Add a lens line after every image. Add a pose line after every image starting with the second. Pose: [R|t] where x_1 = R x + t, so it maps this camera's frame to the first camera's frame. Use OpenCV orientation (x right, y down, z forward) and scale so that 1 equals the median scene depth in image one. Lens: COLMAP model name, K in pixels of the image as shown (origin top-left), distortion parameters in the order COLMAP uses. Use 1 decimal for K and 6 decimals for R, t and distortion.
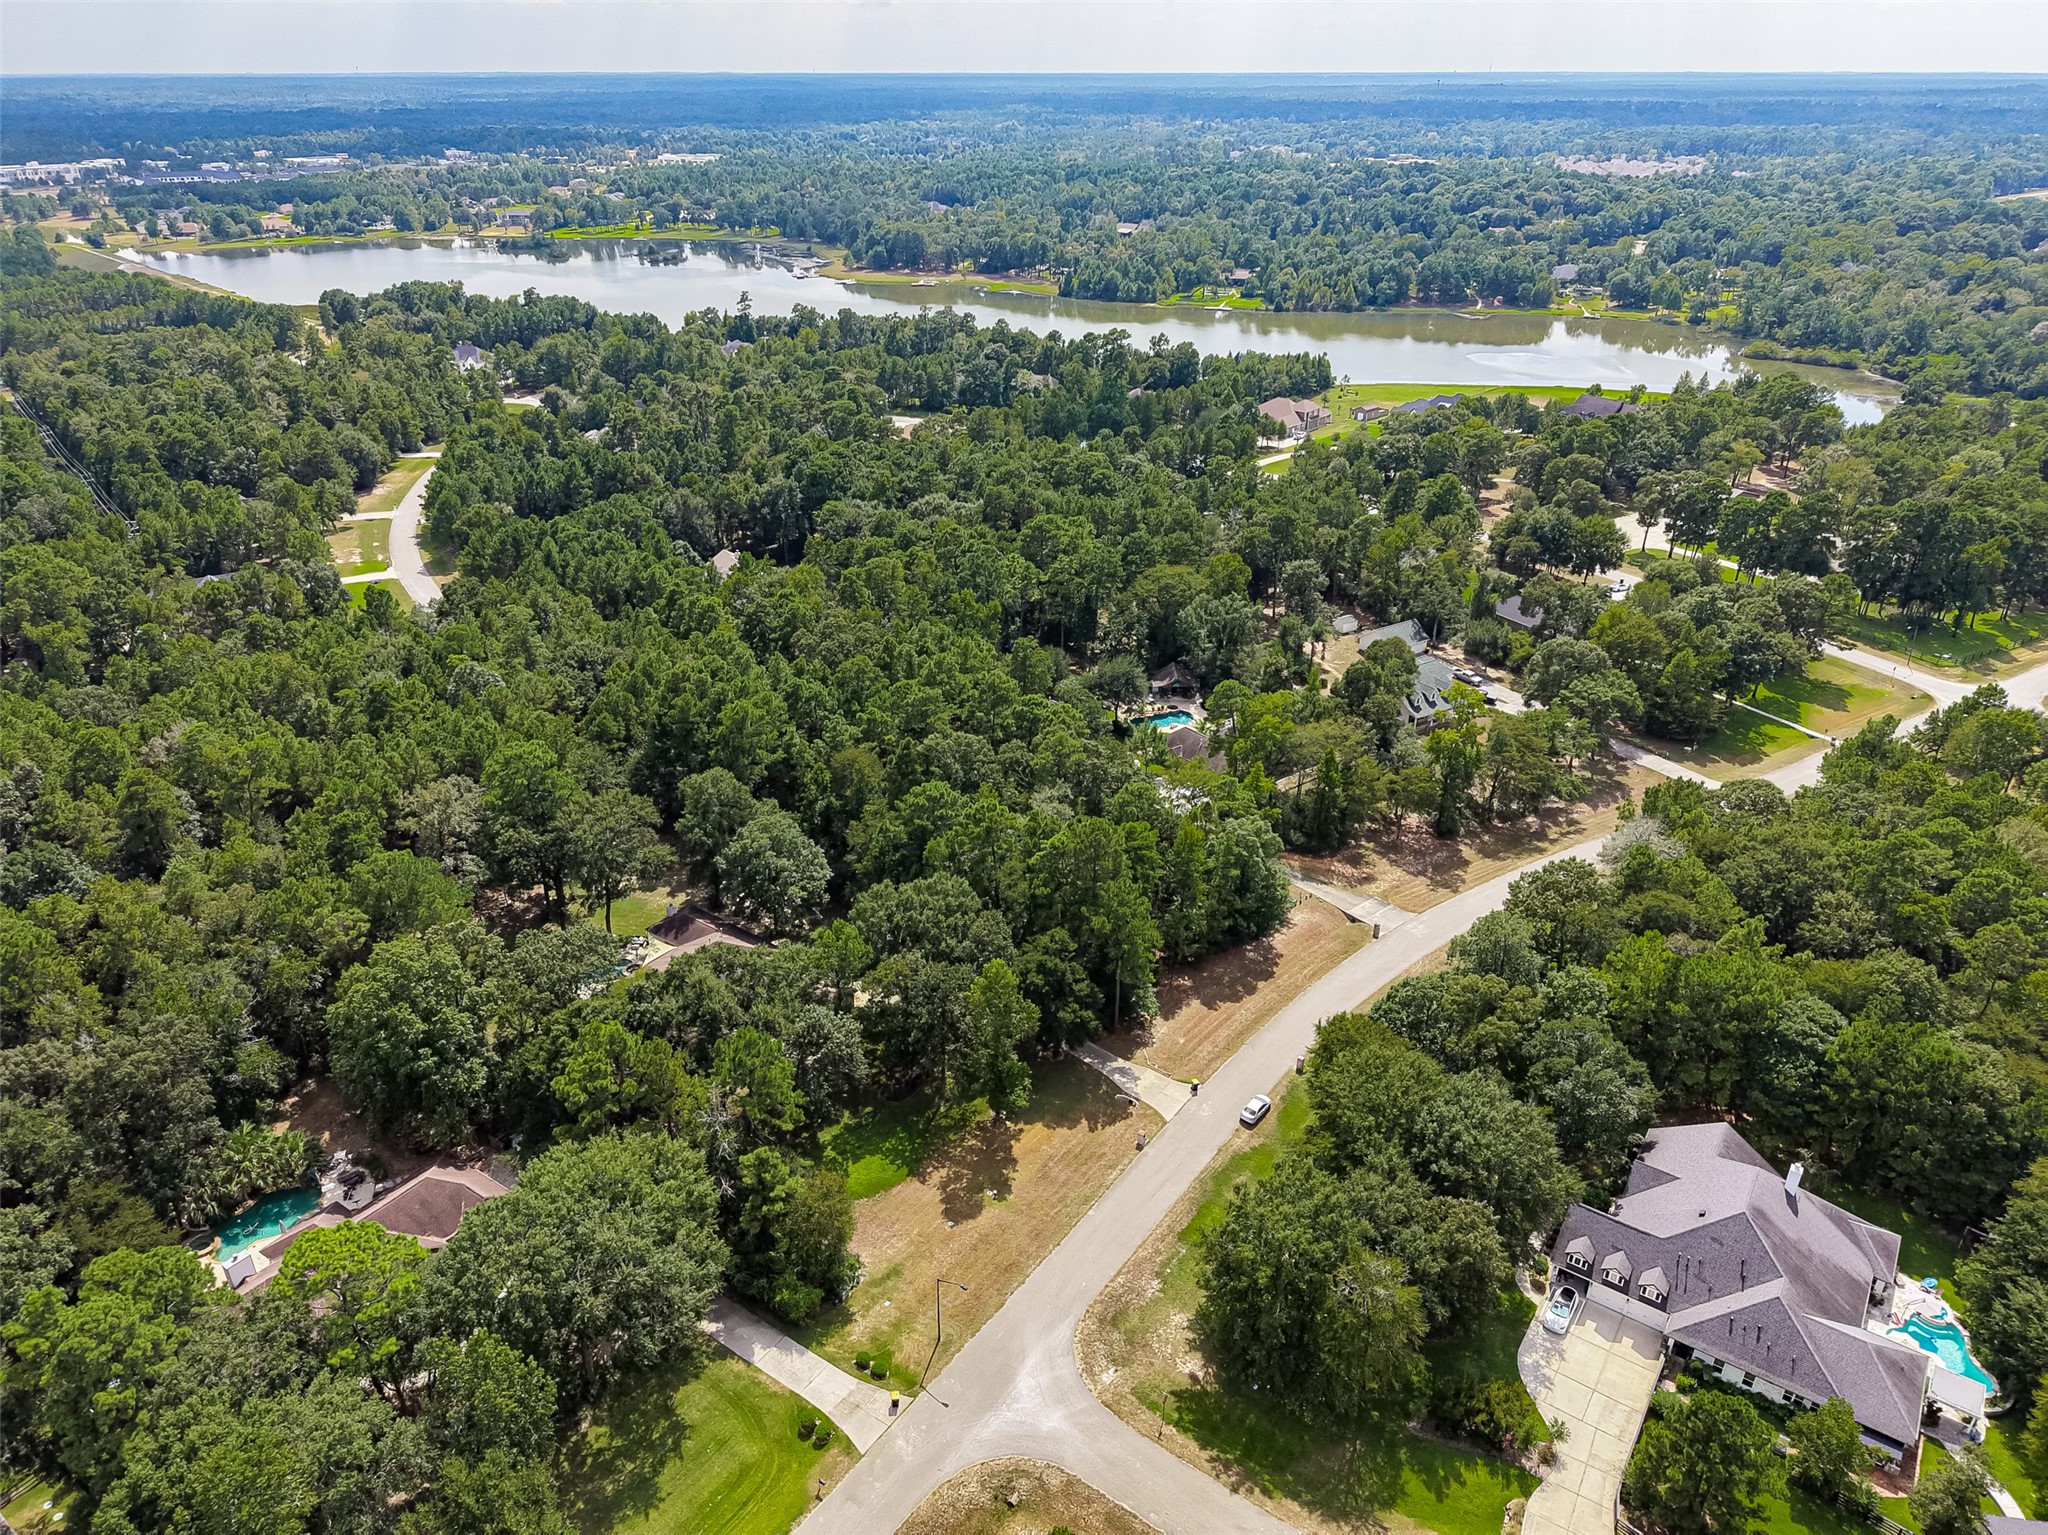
lens RADIAL K [[1367.2, 0, 1022.6], [0, 1367.2, 769.1], [0, 0, 1]] dist [0.019558, -0.015583]
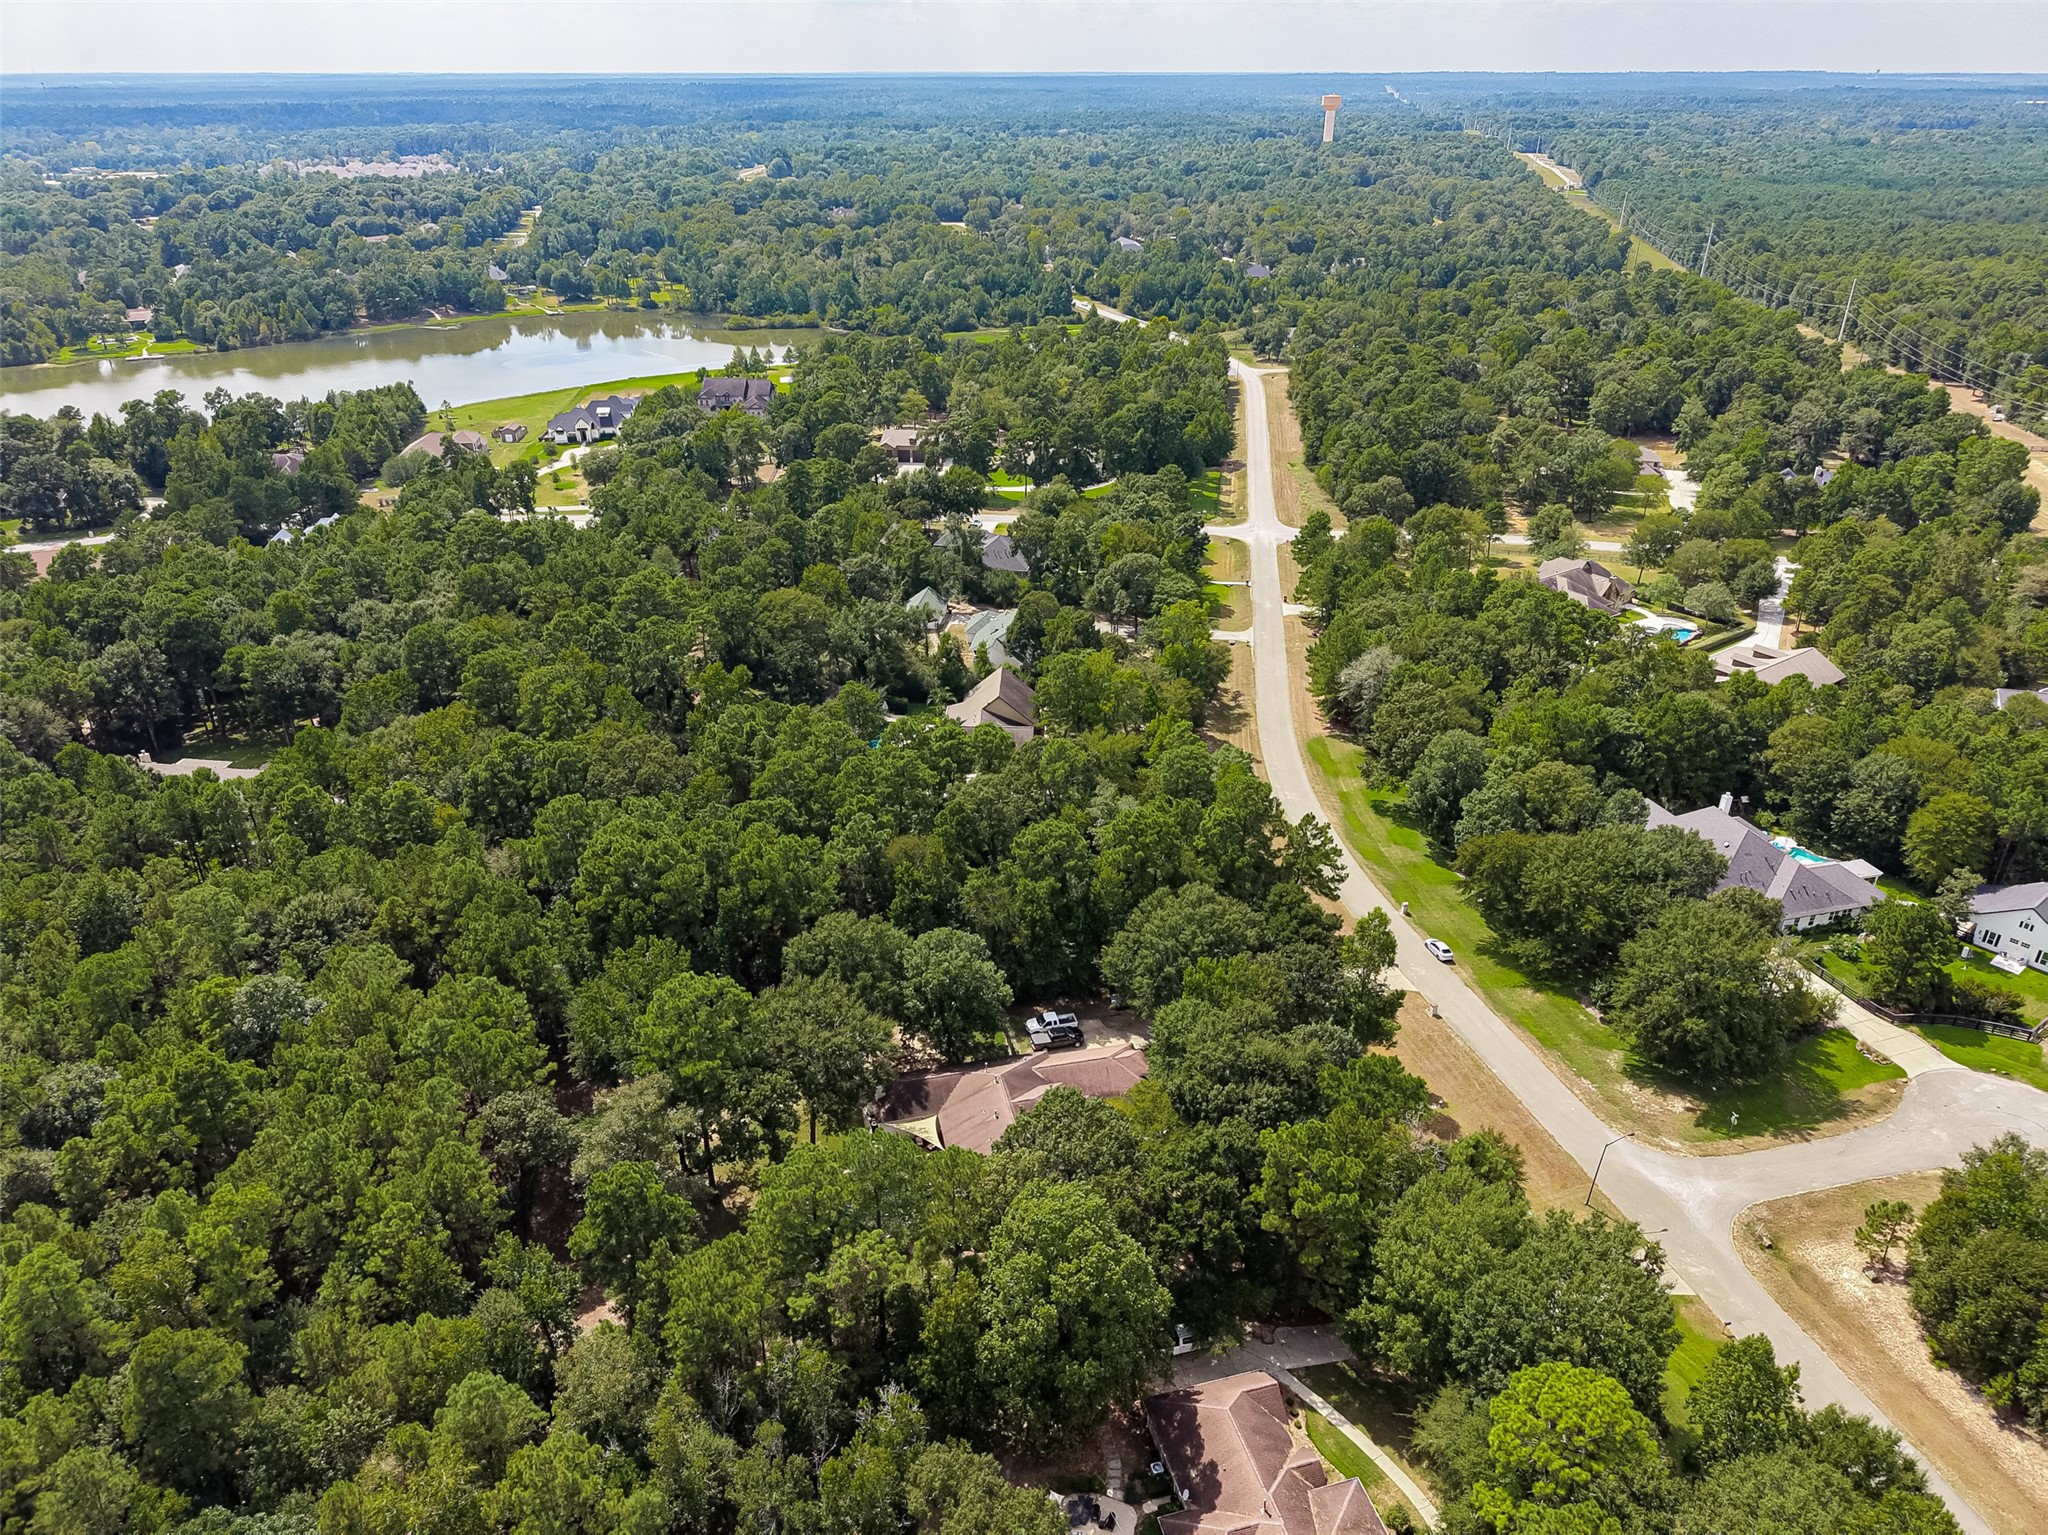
lens RADIAL K [[1367.2, 0, 1017.5], [0, 1367.2, 774.3], [0, 0, 1]] dist [0.019558, -0.015583]
pose [[0.643371, -0.351288, 0.680200, -0.319481], [0.349708, 0.925244, 0.147067, -0.075477], [-0.681013, 0.143253, 0.718123, 0.147933]]
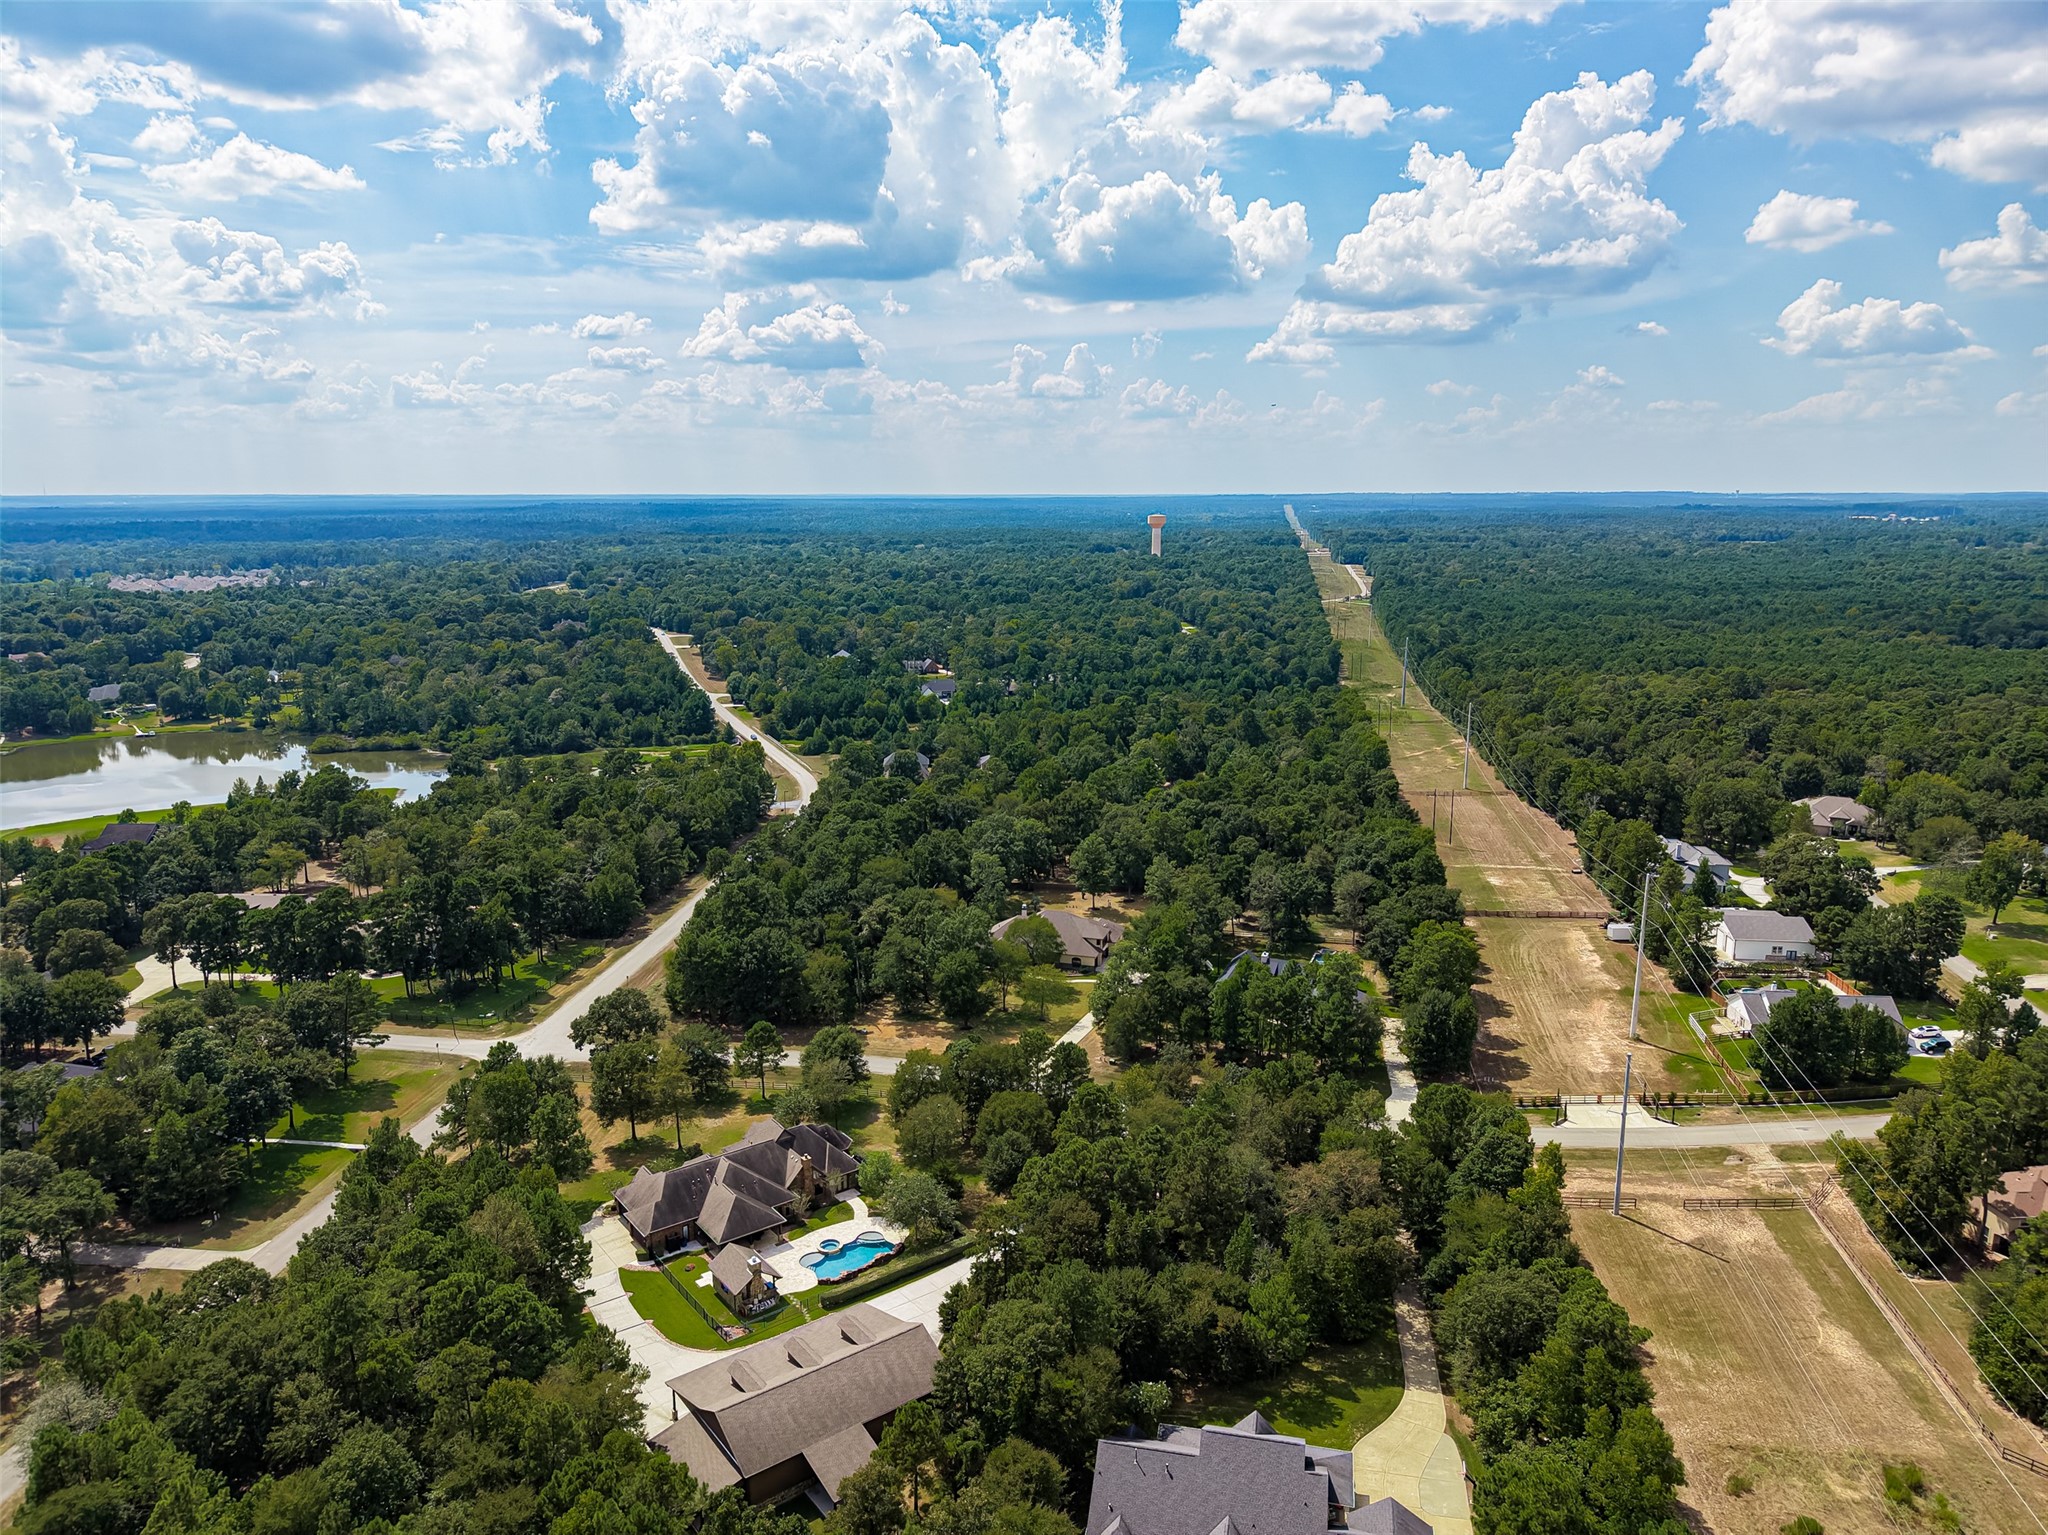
lens RADIAL K [[1367.2, 0, 1024.9], [0, 1367.2, 764.6], [0, 0, 1]] dist [0.019558, -0.015583]
pose [[0.619594, -0.155462, 0.769373, 0.116440], [0.358779, 0.927894, -0.101439, -0.006074], [-0.698127, 0.338886, 0.630694, 0.011744]]
